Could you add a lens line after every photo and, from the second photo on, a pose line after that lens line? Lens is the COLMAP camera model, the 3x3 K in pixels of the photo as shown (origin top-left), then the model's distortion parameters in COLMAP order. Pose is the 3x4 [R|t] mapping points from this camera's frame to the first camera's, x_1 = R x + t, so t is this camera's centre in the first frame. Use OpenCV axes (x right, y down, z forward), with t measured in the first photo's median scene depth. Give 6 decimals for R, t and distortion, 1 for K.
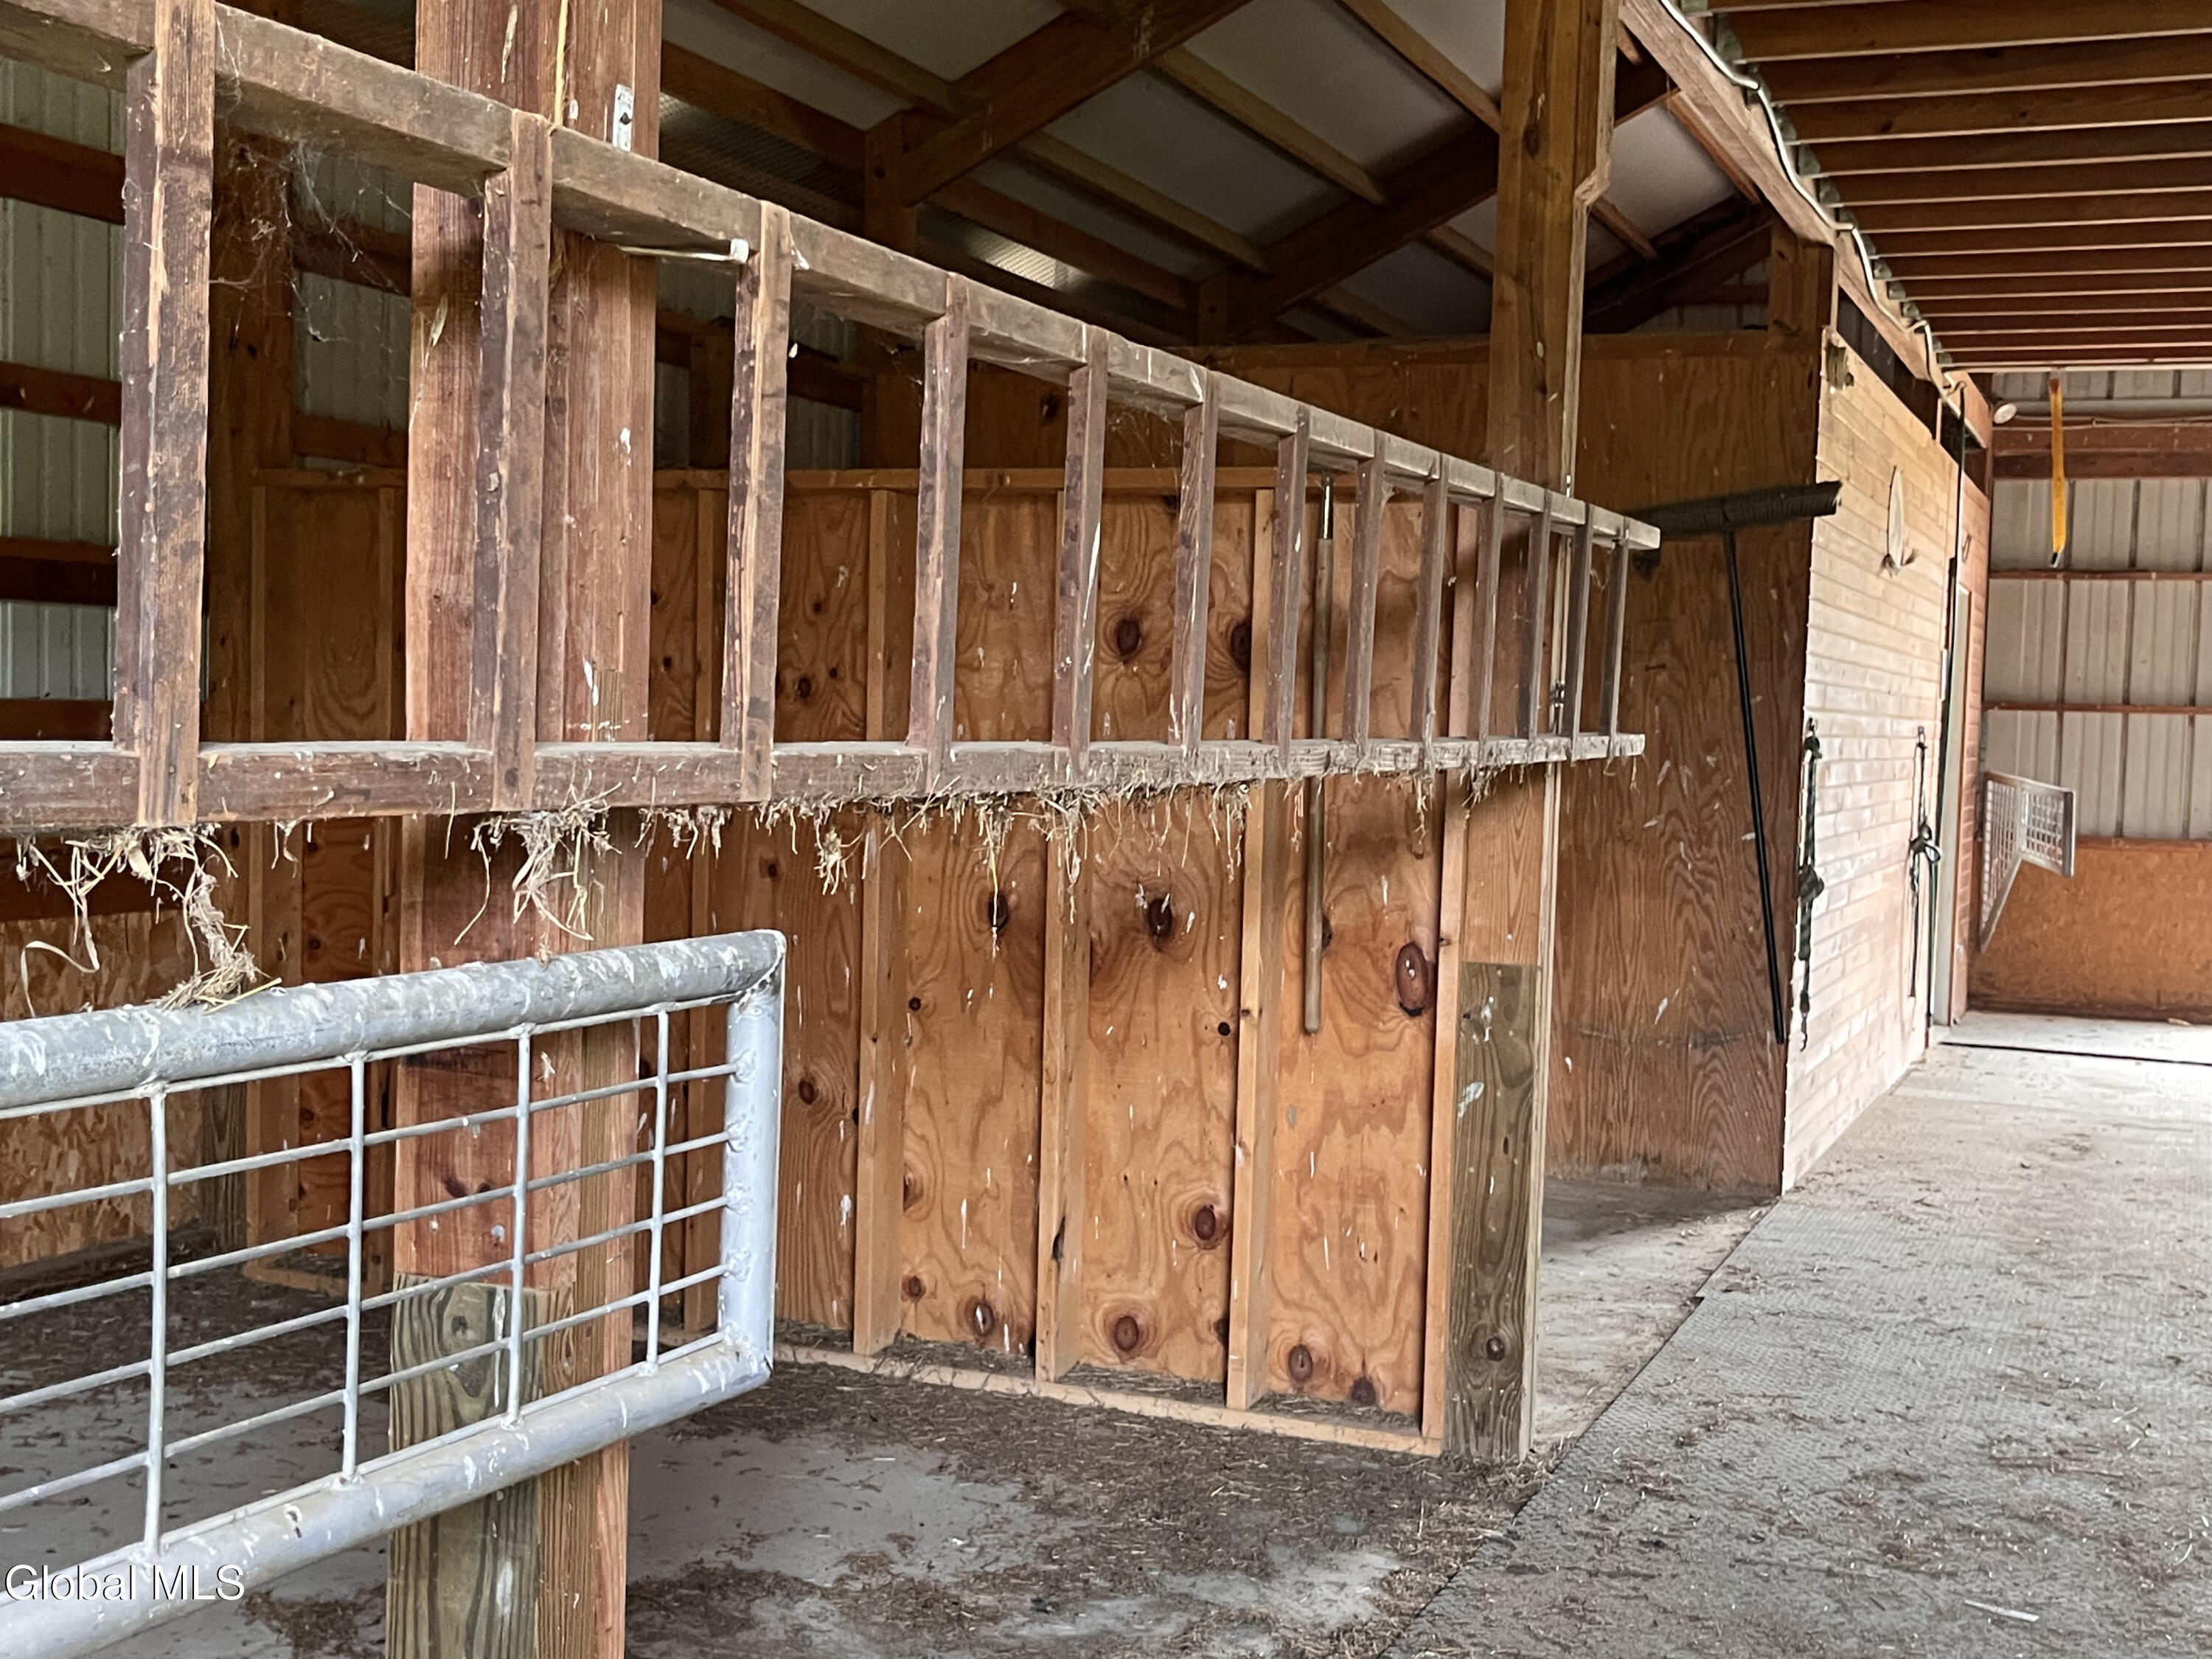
lens RADIAL K [[2557.9, 0, 1116.3], [0, 2557.9, 854.0], [0, 0, 1]] dist [0.014738, 0.001835]
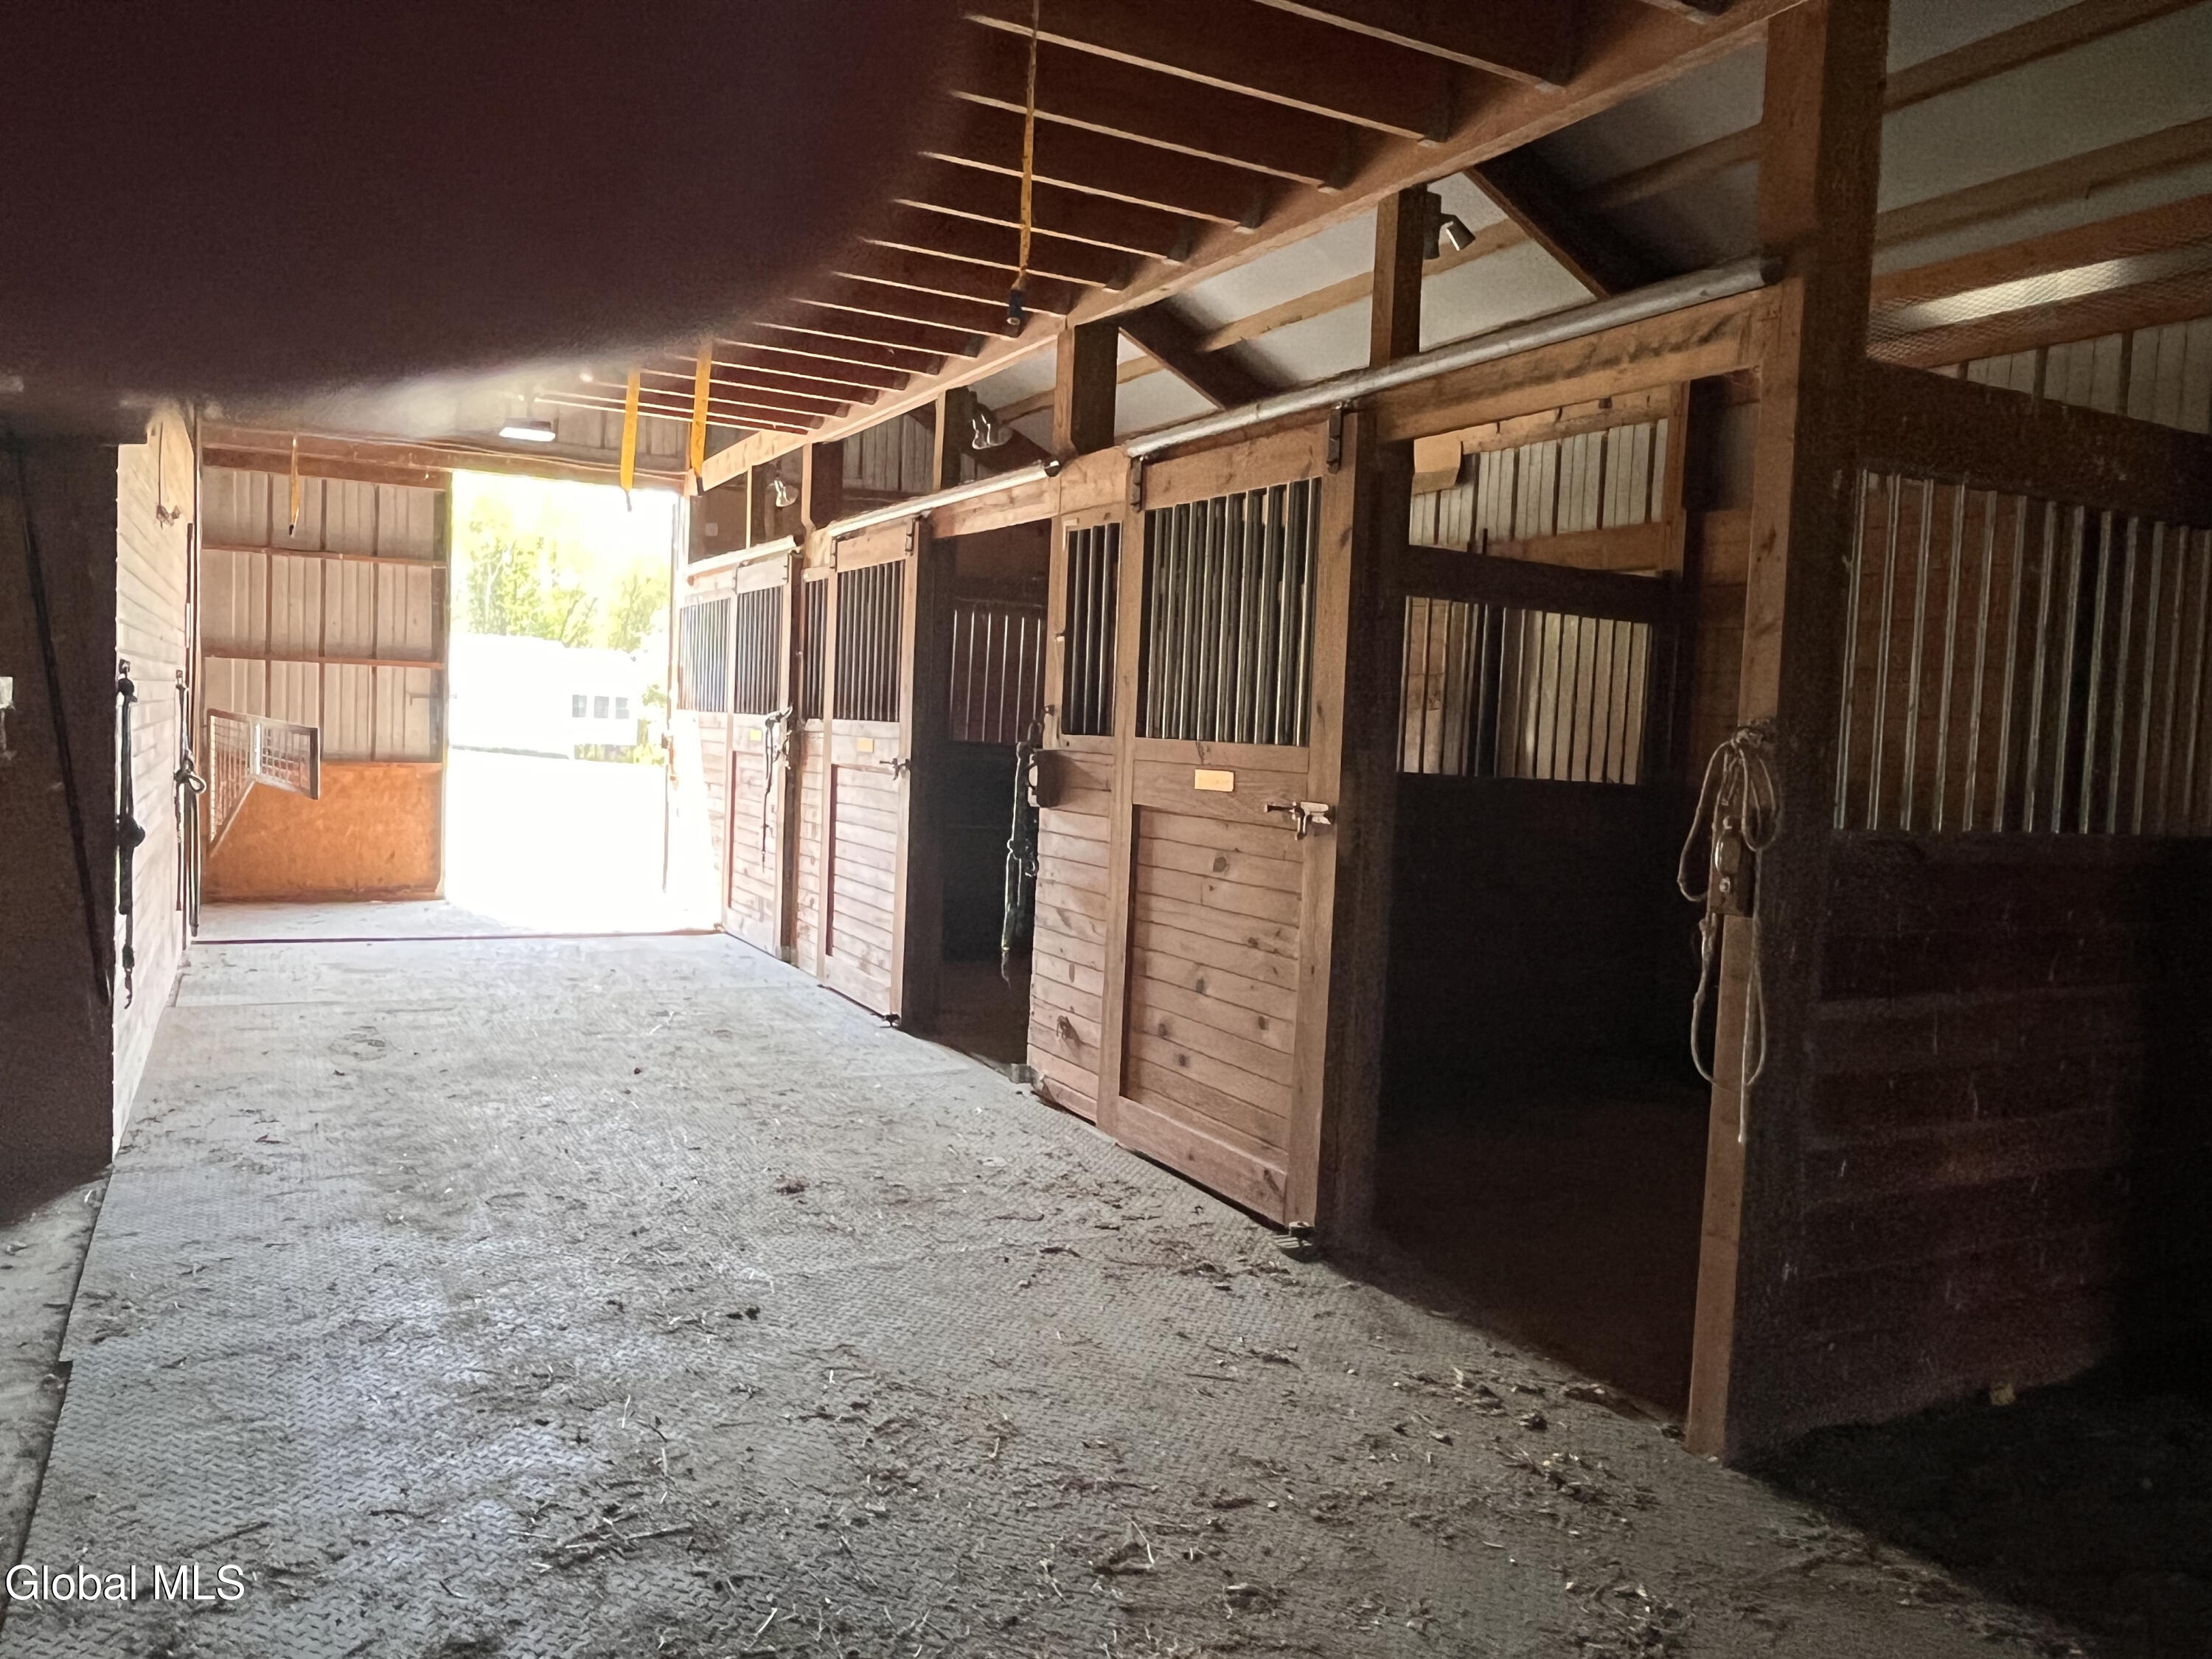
lens RADIAL K [[1584.2, 0, 1095.3], [0, 1584.2, 825.9], [0, 0, 1]] dist [-0.006284, 0.000152]
pose [[0.634723, -0.051266, 0.771038, 0.035091], [0.015852, 0.998451, 0.053337, -0.013123], [-0.772577, -0.021631, 0.634552, 0.268823]]
